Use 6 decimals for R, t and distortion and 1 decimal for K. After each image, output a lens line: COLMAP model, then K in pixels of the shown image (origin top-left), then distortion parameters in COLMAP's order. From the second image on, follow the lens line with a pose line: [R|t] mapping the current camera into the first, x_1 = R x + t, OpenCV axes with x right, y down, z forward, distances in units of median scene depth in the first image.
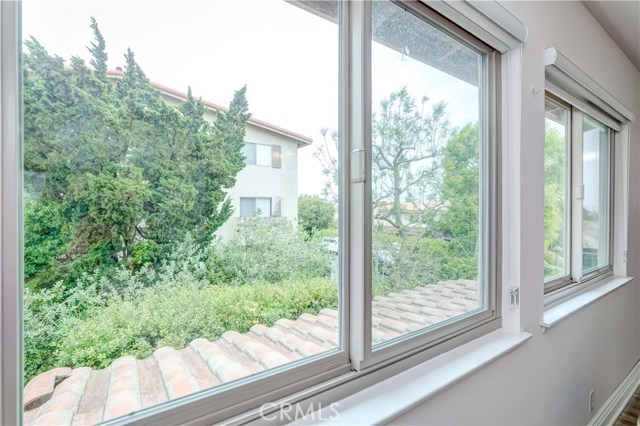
lens RADIAL K [[298.3, 0, 320.3], [0, 298.3, 214.0], [0, 0, 1]] dist [0.002257, 0.000561]
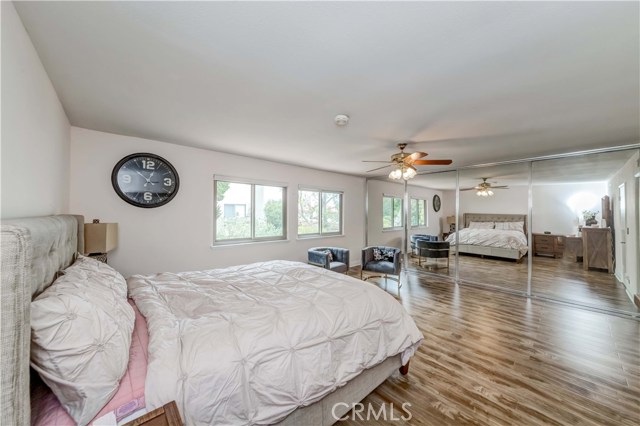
lens RADIAL K [[233.1, 0, 322.9], [0, 233.1, 210.5], [0, 0, 1]] dist [0.002273, 0.002092]
pose [[0.988246, 0.005939, 0.152755, 0.101660], [-0.003195, 0.999829, -0.018198, -0.008583], [-0.152837, 0.017496, 0.988097, -0.549683]]
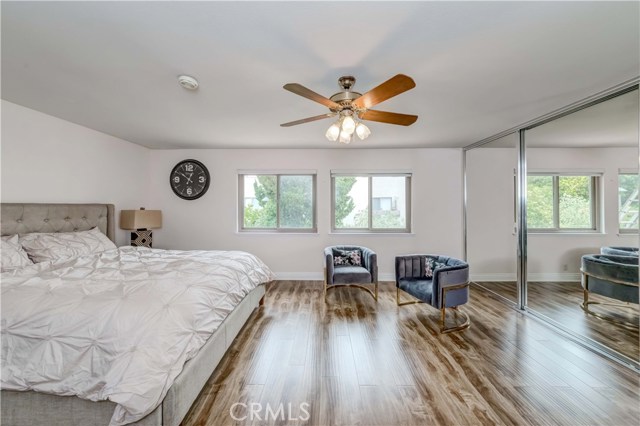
lens RADIAL K [[233.1, 0, 320.6], [0, 233.1, 207.2], [0, 0, 1]] dist [0.002273, 0.002092]
pose [[0.816628, 0.001495, -0.577162, 0.490432], [-0.004943, 0.999978, -0.004402, -0.000032], [0.577143, 0.006448, 0.816618, -0.338297]]
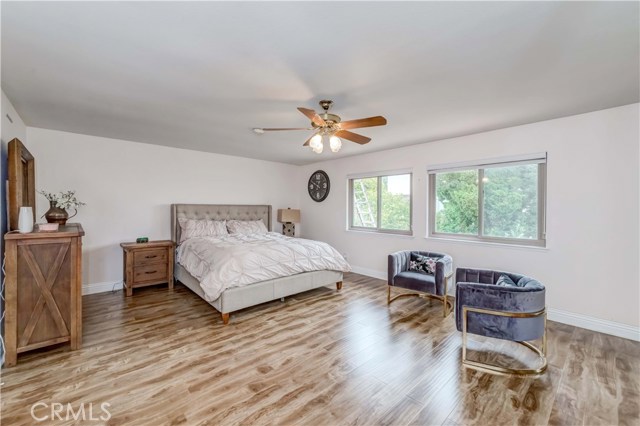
lens RADIAL K [[263.2, 0, 323.9], [0, 263.2, 214.1], [0, 0, 1]] dist [0.012633, -0.000540]
pose [[0.152151, 0.024720, -0.988048, 0.754086], [-0.012356, 0.999657, 0.023108, 0.000027], [0.988280, 0.008693, 0.152404, -0.142129]]
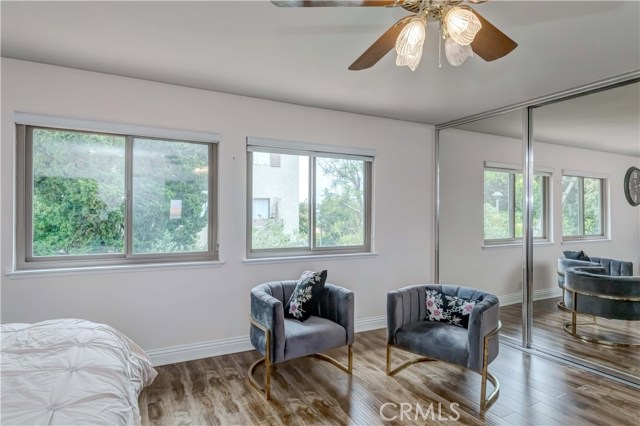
lens RADIAL K [[367.4, 0, 322.2], [0, 367.4, 212.5], [0, 0, 1]] dist [0.006550, 0.002464]
pose [[0.993342, 0.004160, -0.115124, 0.306367], [-0.005599, 0.999910, -0.012183, 0.007664], [0.115063, 0.012747, 0.993276, -0.306091]]
